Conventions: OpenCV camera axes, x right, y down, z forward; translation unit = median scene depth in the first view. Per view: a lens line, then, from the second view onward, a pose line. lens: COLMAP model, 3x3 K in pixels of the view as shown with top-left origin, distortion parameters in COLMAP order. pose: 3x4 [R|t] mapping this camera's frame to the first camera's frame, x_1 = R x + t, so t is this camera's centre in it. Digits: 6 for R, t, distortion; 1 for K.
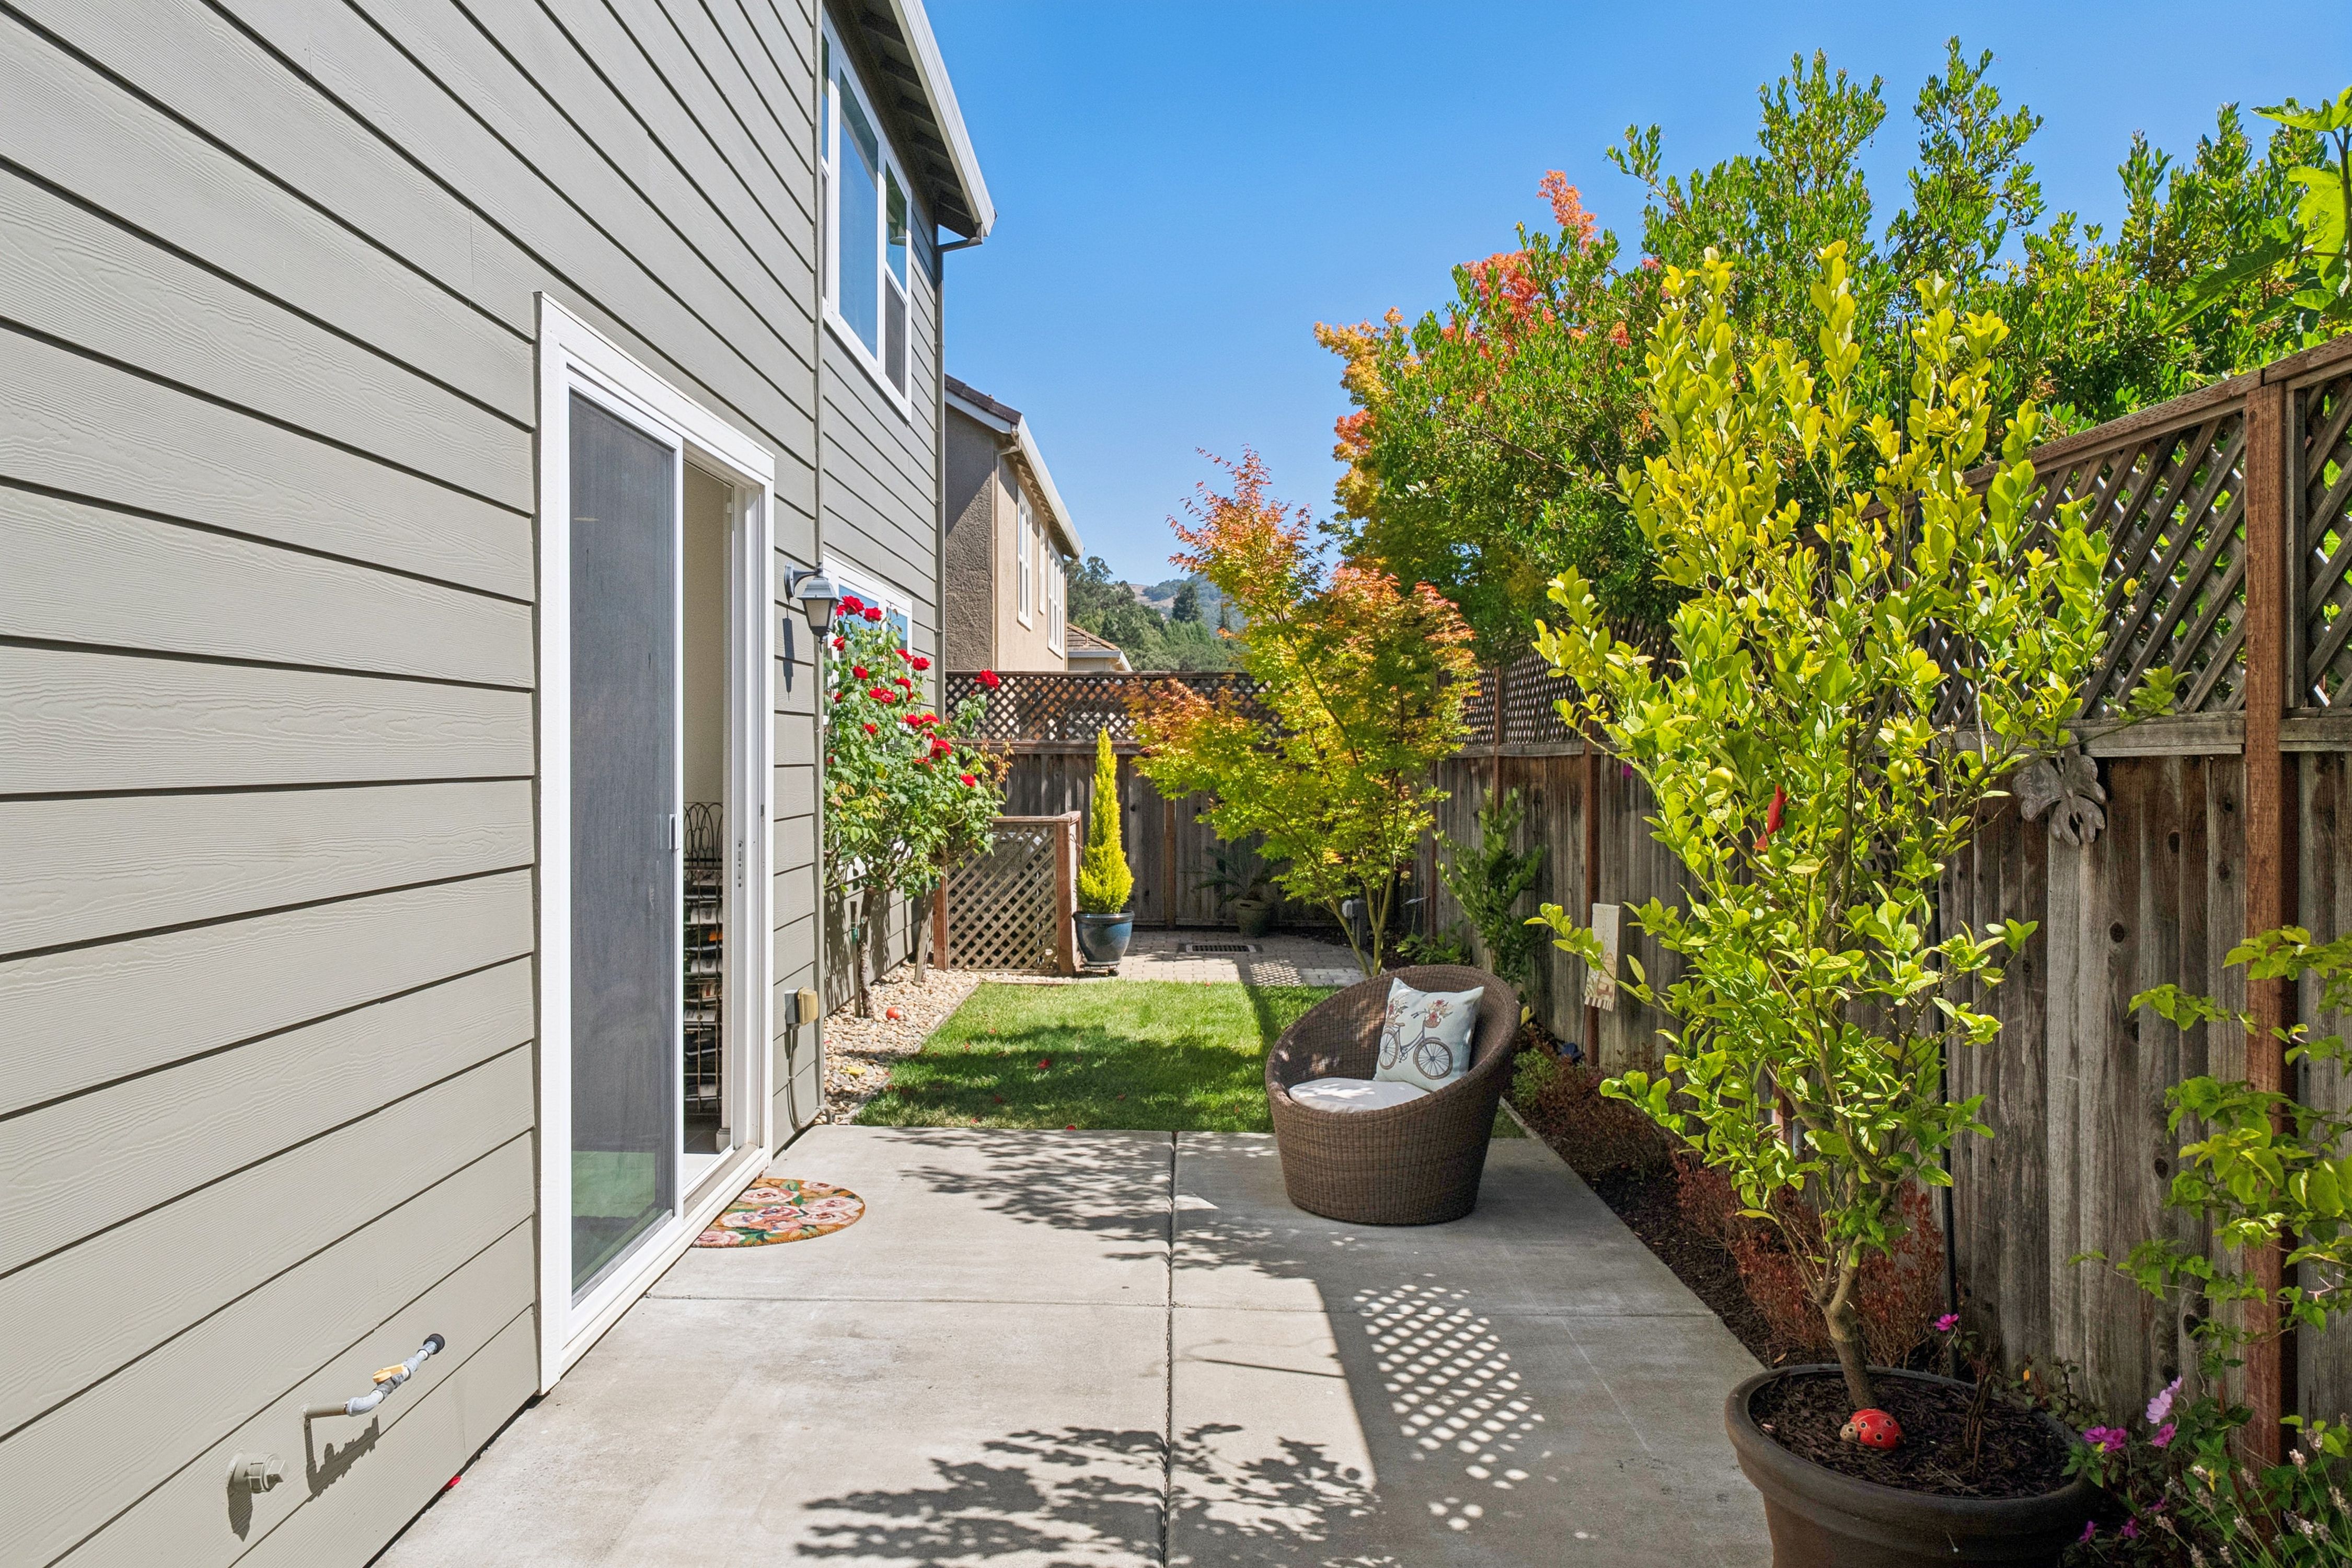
lens RADIAL K [[1508.9, 0, 1167.5], [0, 1508.9, 768.8], [0, 0, 1]] dist [0.009458, 0.001665]
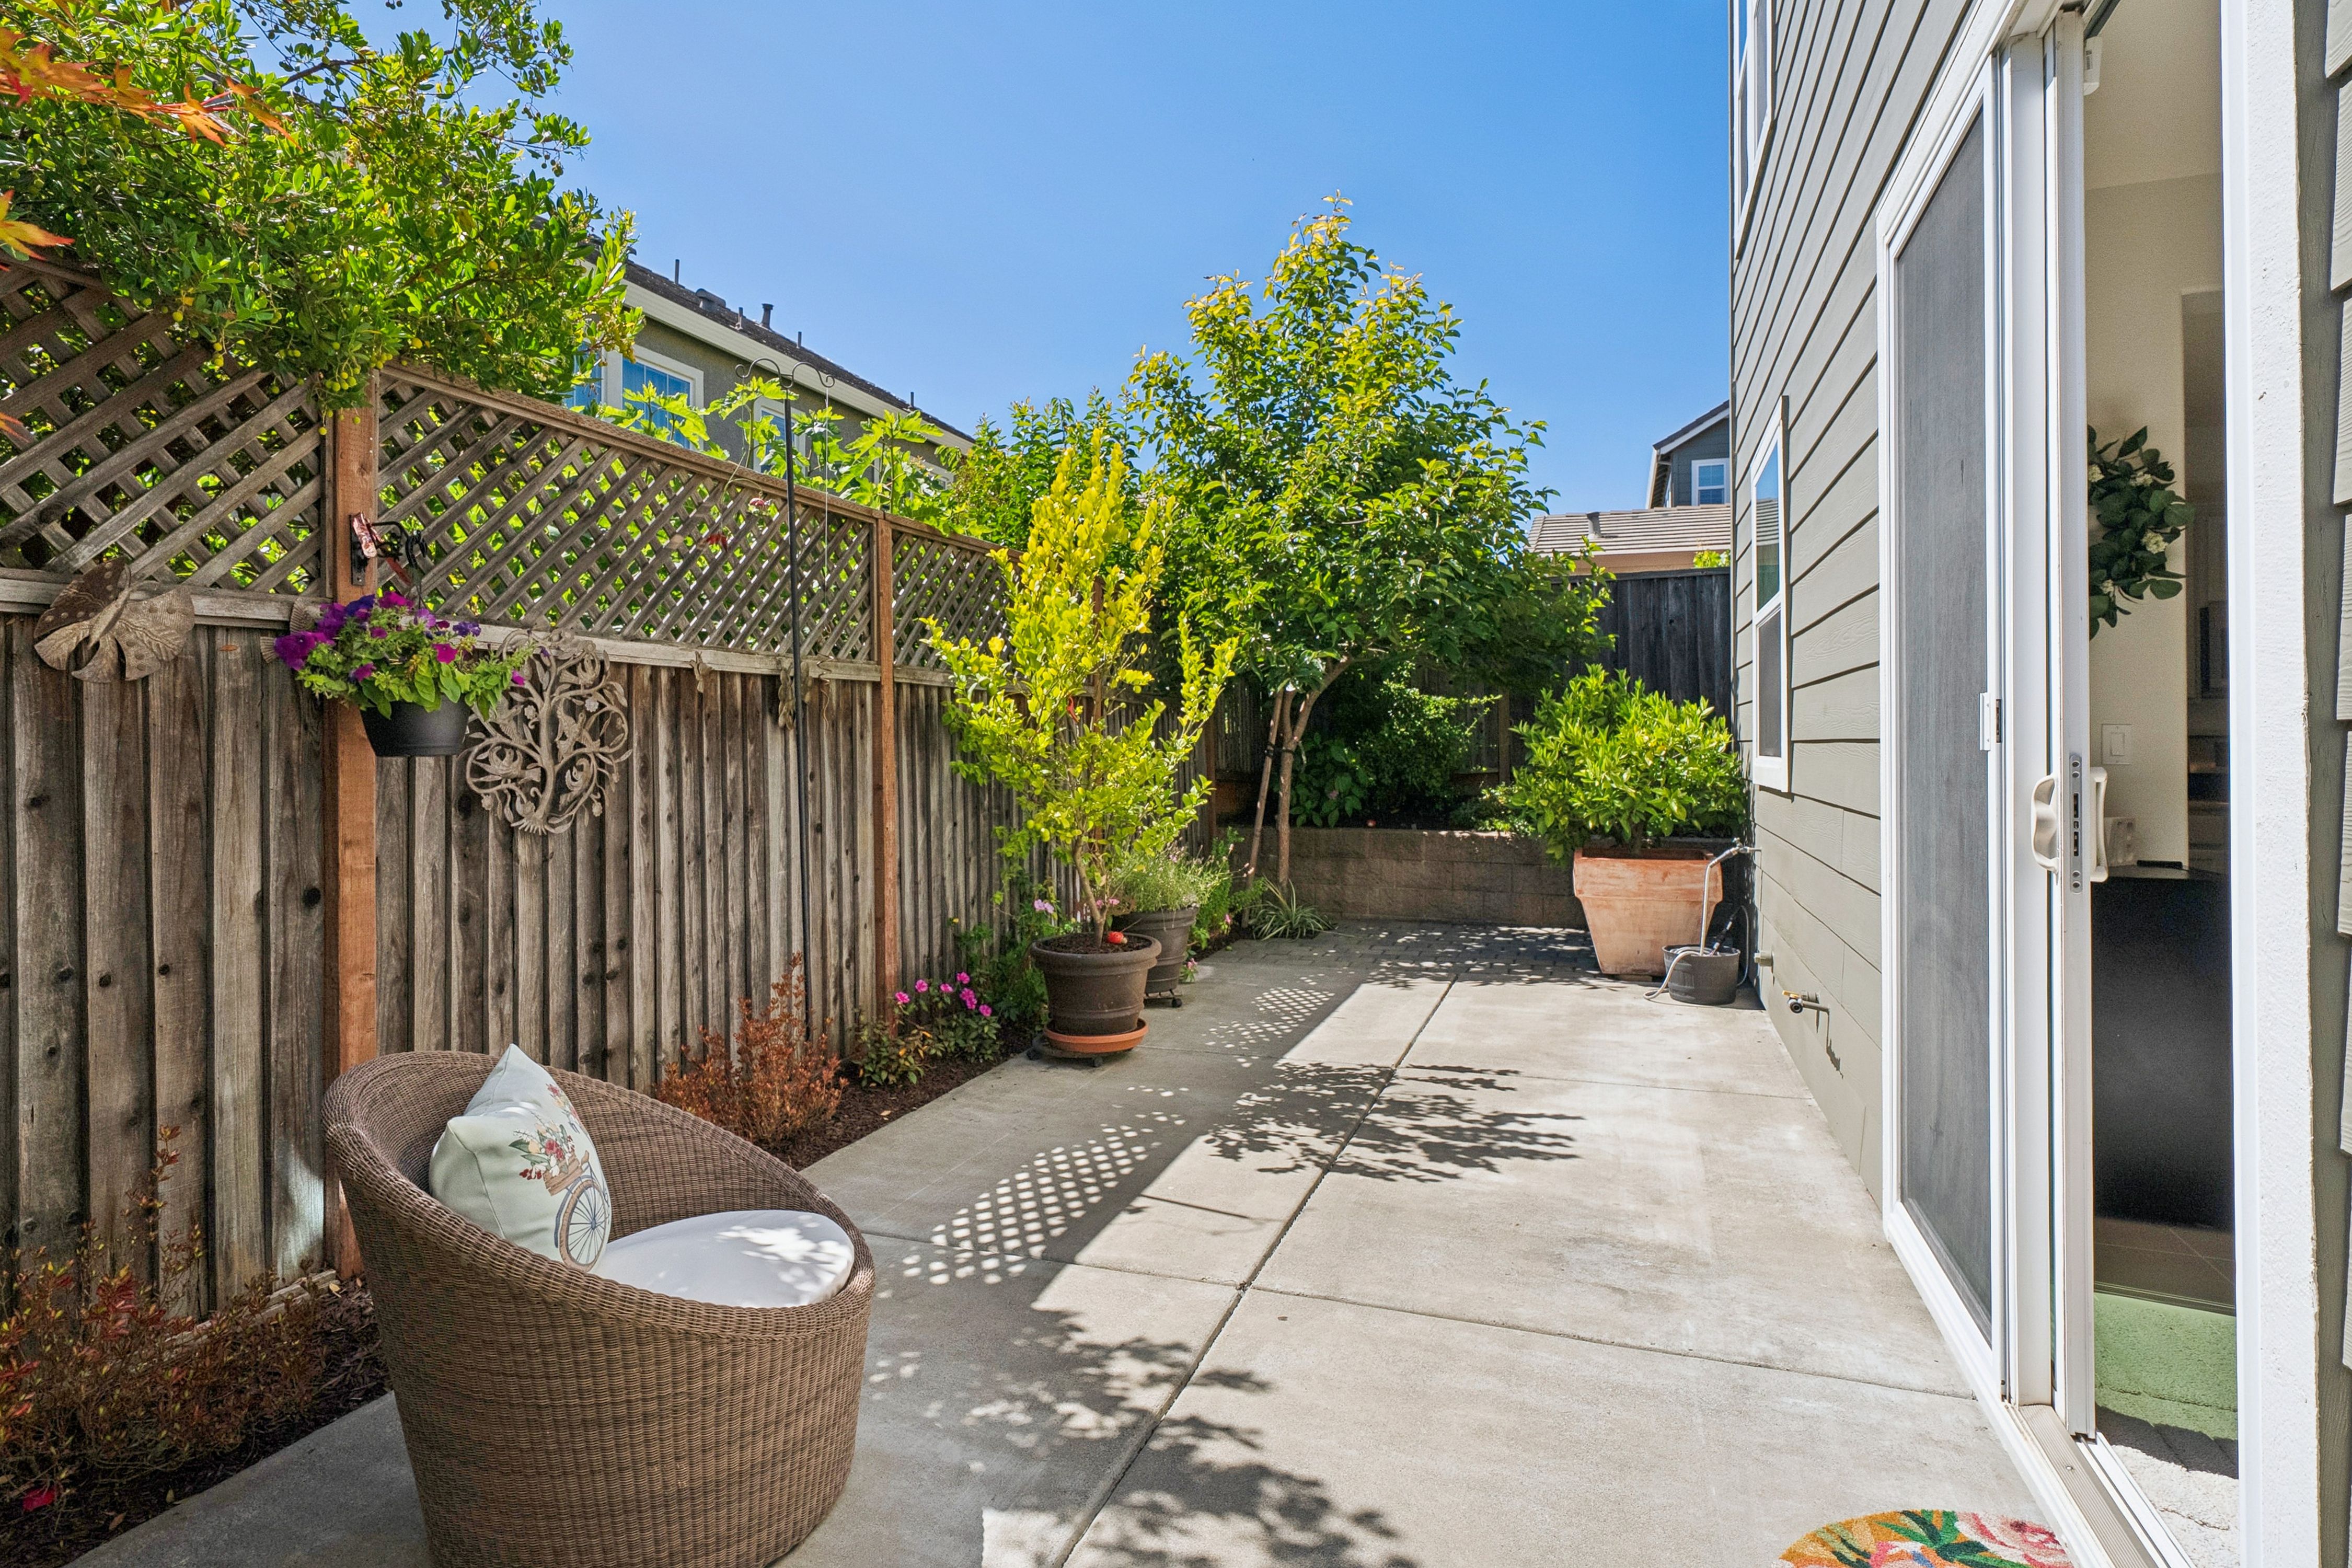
lens RADIAL K [[1182.8, 0, 1155.9], [0, 1182.8, 759.2], [0, 0, 1]] dist [0.001814, 0.002272]
pose [[-0.931693, -0.010592, 0.363093, -0.243478], [-0.000913, 0.999640, 0.026820, 0.048544], [-0.363246, 0.024657, -0.931367, 2.029143]]
